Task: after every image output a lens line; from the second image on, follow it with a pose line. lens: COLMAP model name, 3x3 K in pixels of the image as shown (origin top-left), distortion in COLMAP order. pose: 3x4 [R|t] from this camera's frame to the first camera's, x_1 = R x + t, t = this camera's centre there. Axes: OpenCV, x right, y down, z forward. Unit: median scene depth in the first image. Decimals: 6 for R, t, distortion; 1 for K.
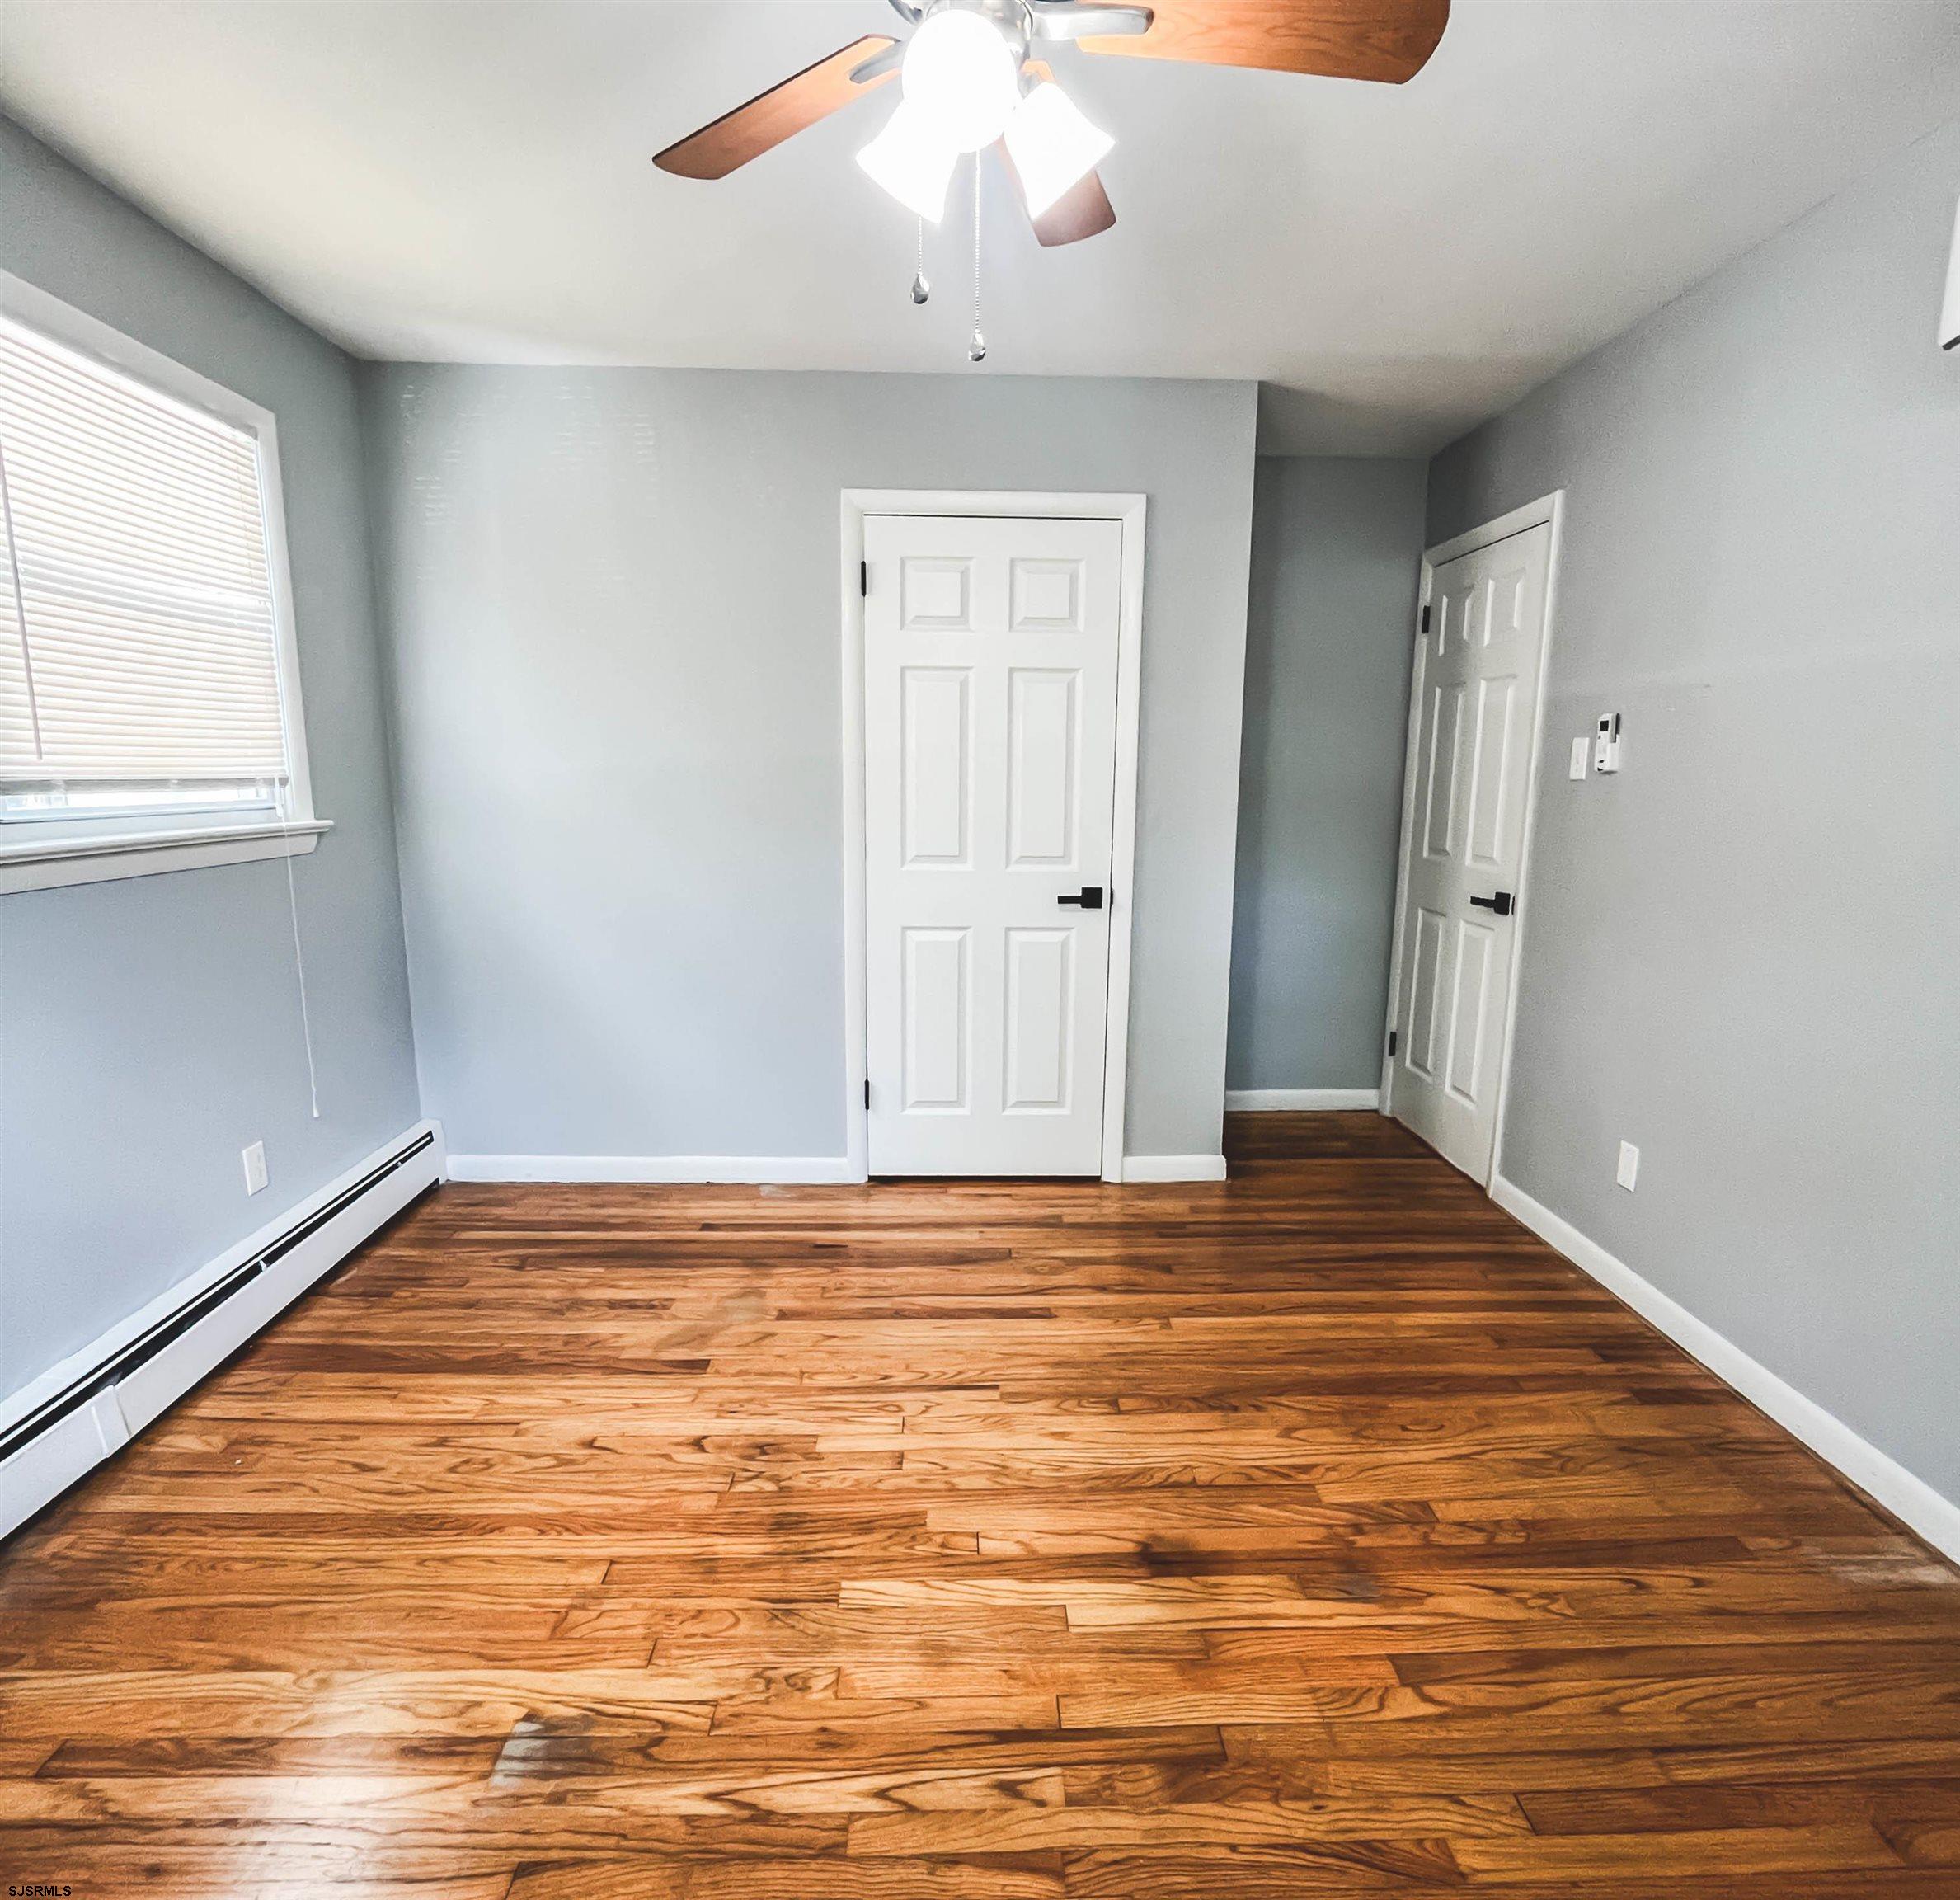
lens RADIAL K [[1053.7, 0, 980.0], [0, 1053.7, 950.0], [0, 0, 1]] dist [-0.001265, -0.001379]
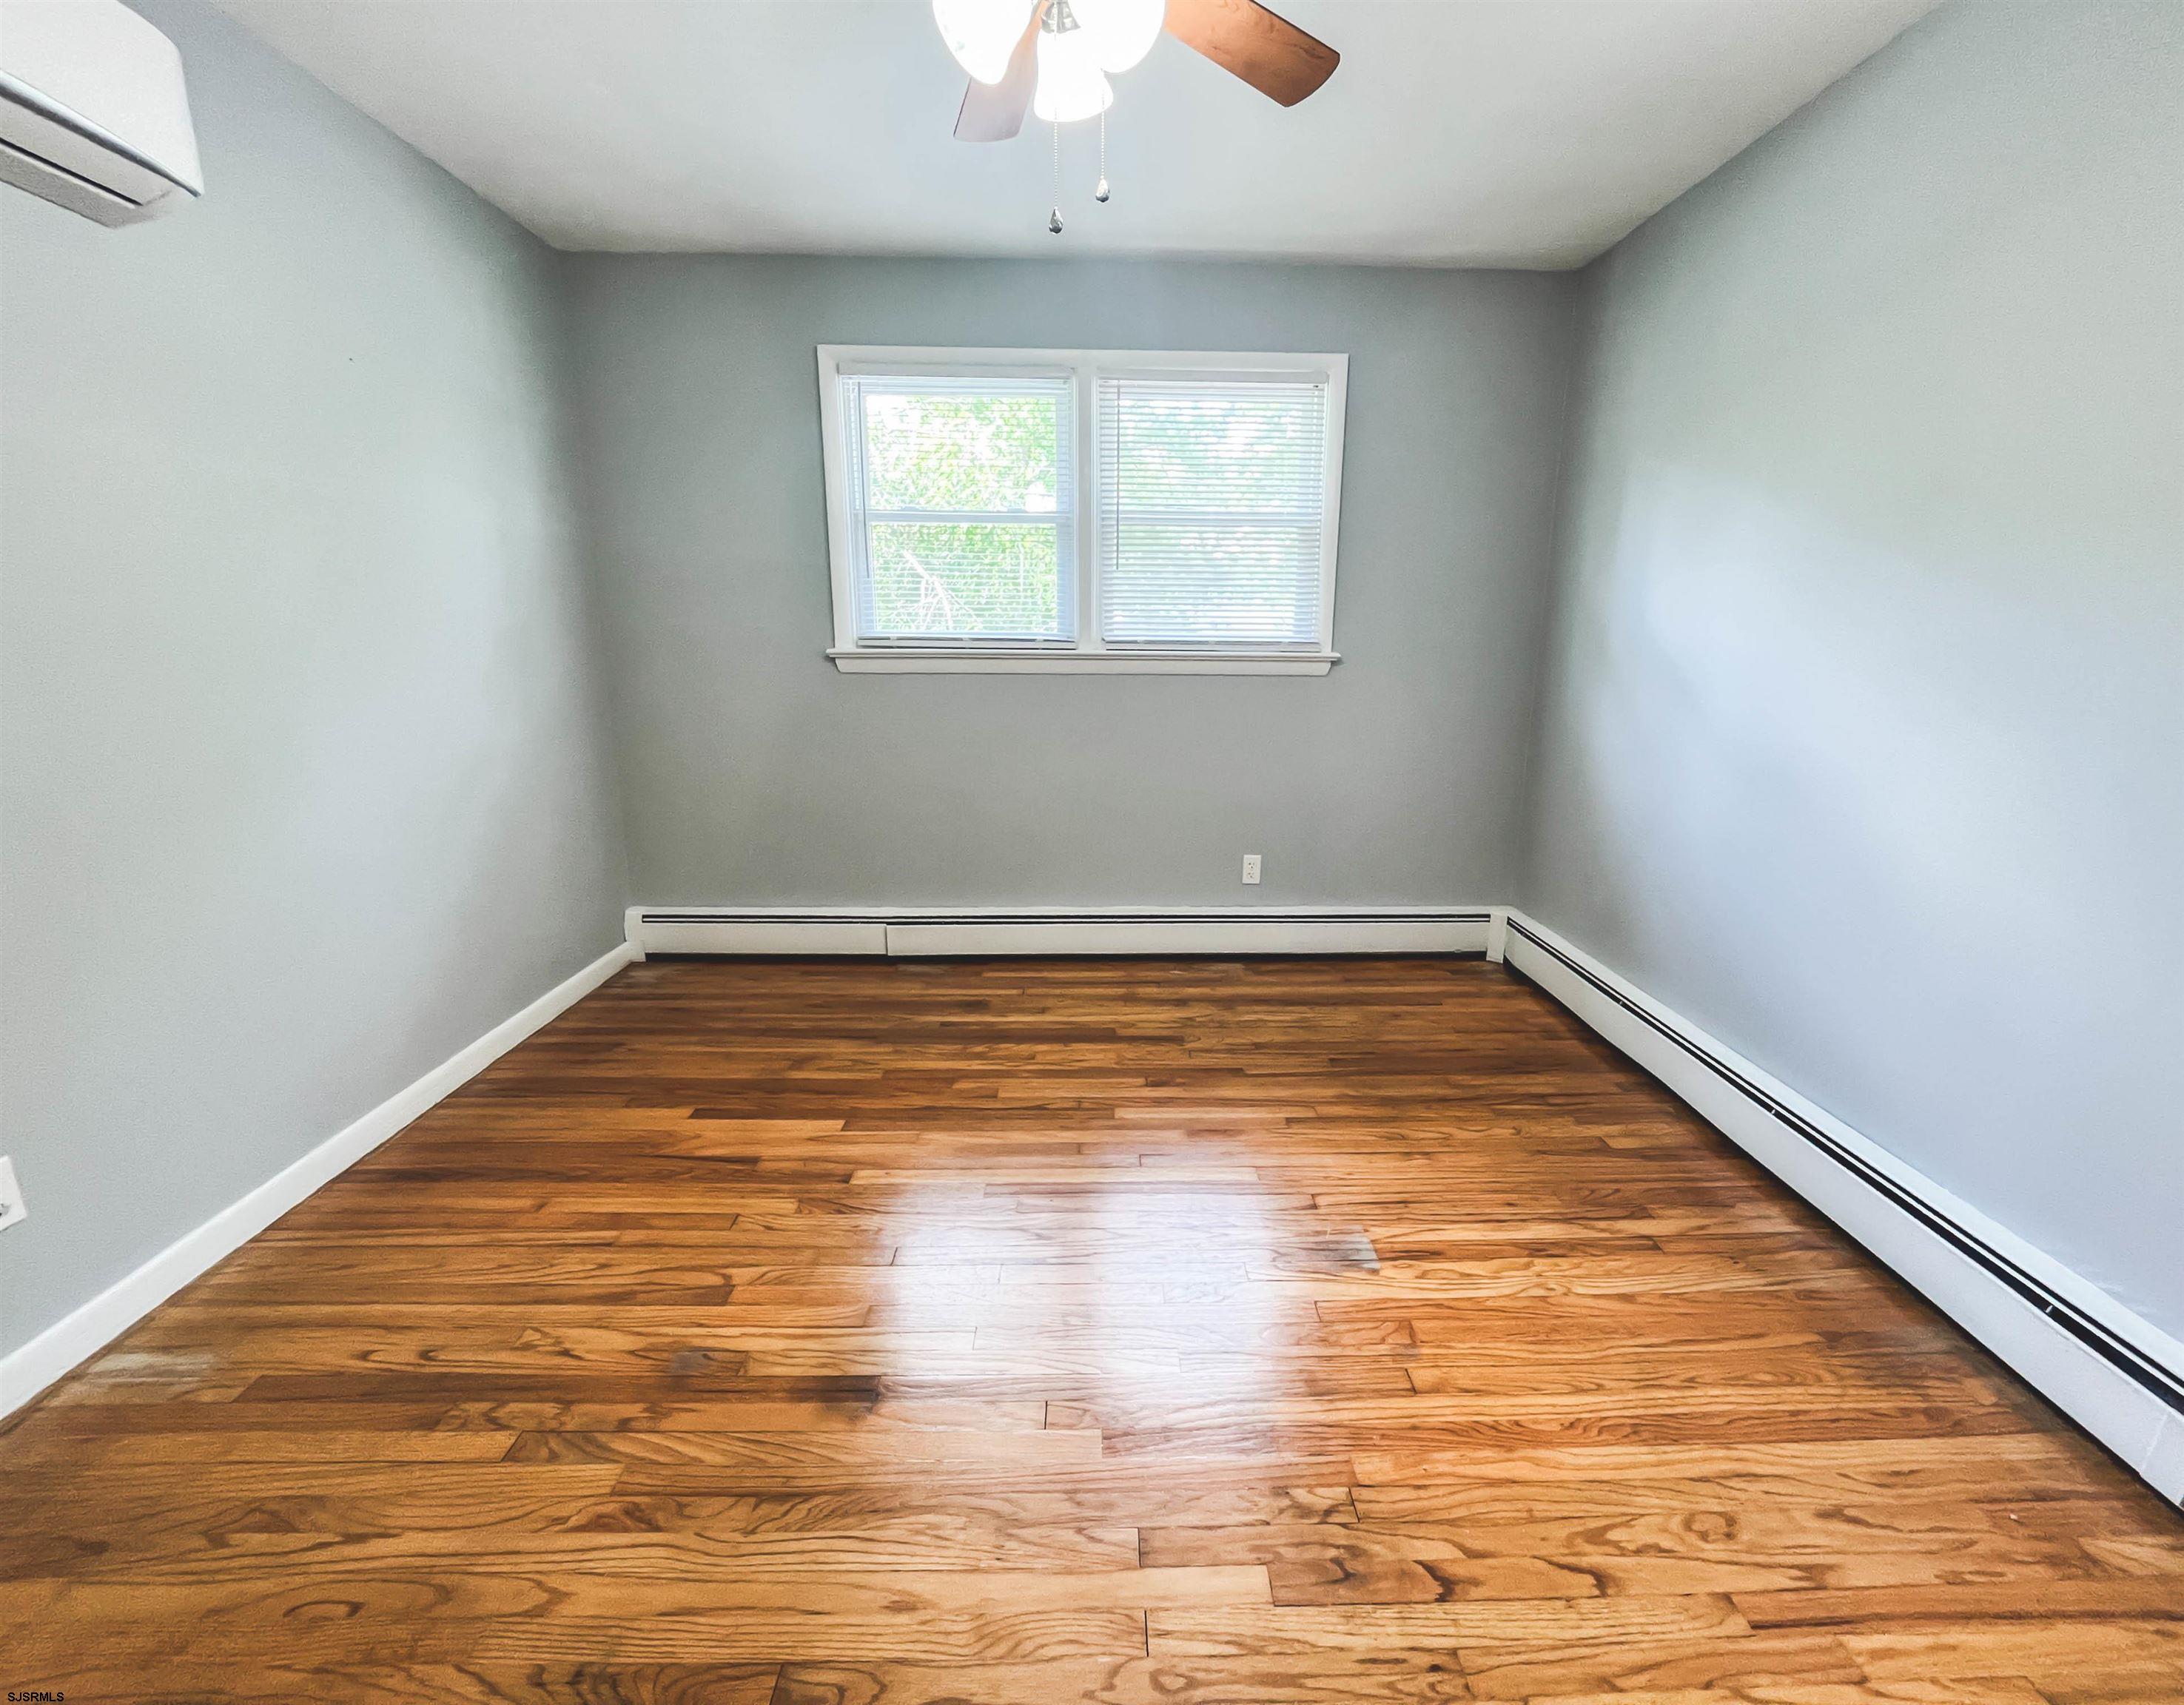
lens RADIAL K [[945.6, 0, 1092.0], [0, 945.6, 852.5], [0, 0, 1]] dist [0.000127, -0.000021]
pose [[-0.999521, -0.021810, 0.021969, -0.050322], [-0.011554, 0.921218, 0.388876, -0.225812], [-0.028720, 0.388436, -0.921028, 1.573727]]
